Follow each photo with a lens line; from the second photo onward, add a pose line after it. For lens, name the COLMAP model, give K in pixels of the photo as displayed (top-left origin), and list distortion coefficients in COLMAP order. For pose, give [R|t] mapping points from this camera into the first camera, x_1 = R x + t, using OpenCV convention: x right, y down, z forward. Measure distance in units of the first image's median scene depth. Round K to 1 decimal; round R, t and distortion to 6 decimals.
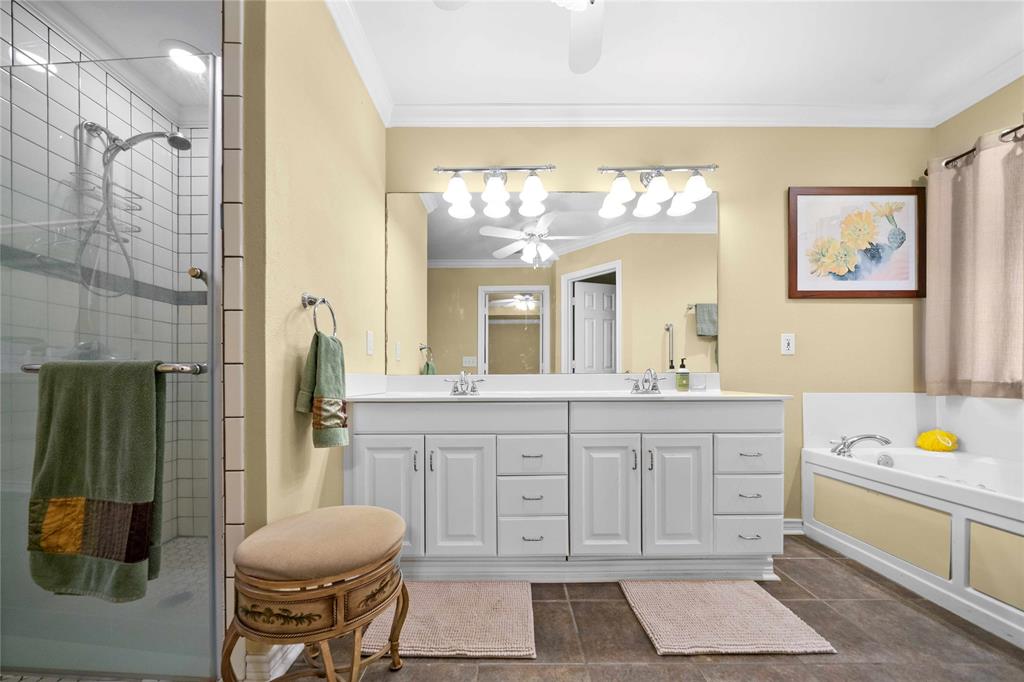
lens RADIAL K [[364.1, 0, 510.5], [0, 364.1, 381.6], [0, 0, 1]] dist [-0.001537, -0.000158]
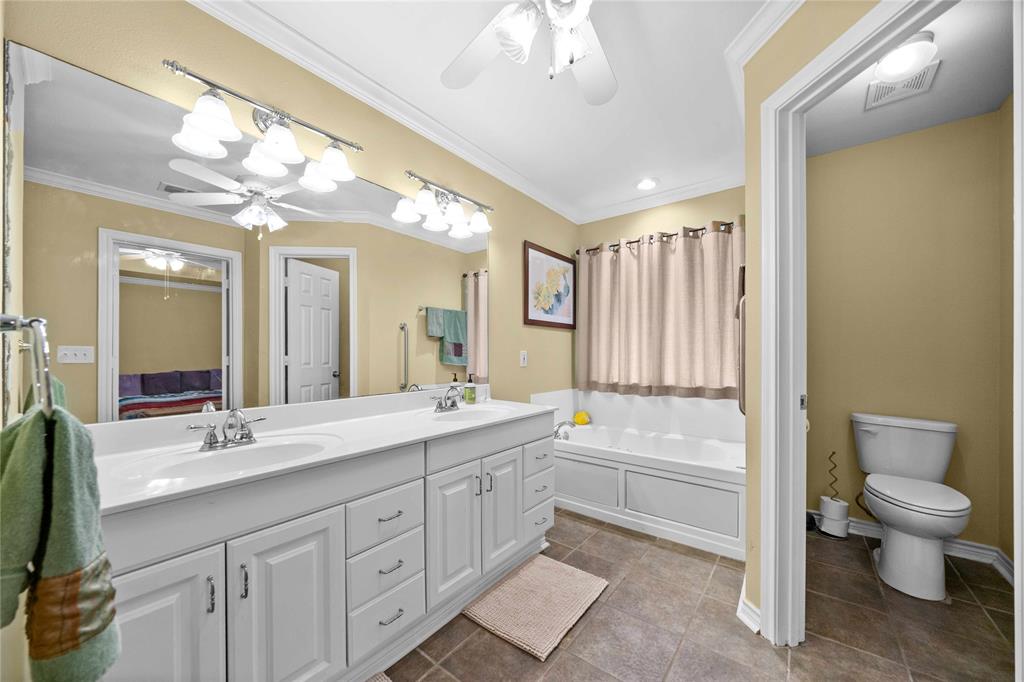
lens RADIAL K [[368.4, 0, 518.8], [0, 368.4, 356.3], [0, 0, 1]] dist [-0.002583, -0.000269]
pose [[0.616835, 0.000379, 0.787092, -0.318936], [0.000582, 0.999999, -0.000937, -0.118260], [-0.787092, 0.001036, 0.616835, 0.205300]]
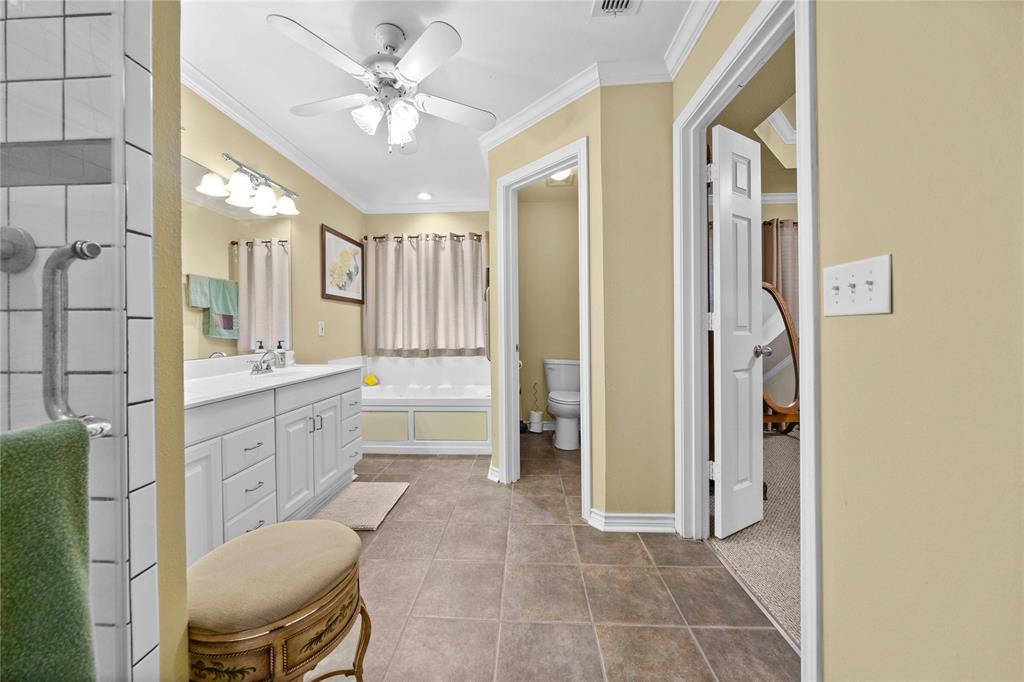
lens RADIAL K [[364.2, 0, 506.3], [0, 364.2, 331.0], [0, 0, 1]] dist [-0.001665, -0.000050]
pose [[0.064772, 0.002648, 0.997897, -0.714776], [0.011733, 0.999925, -0.003415, -0.085882], [-0.997831, 0.011930, 0.064736, 0.166132]]
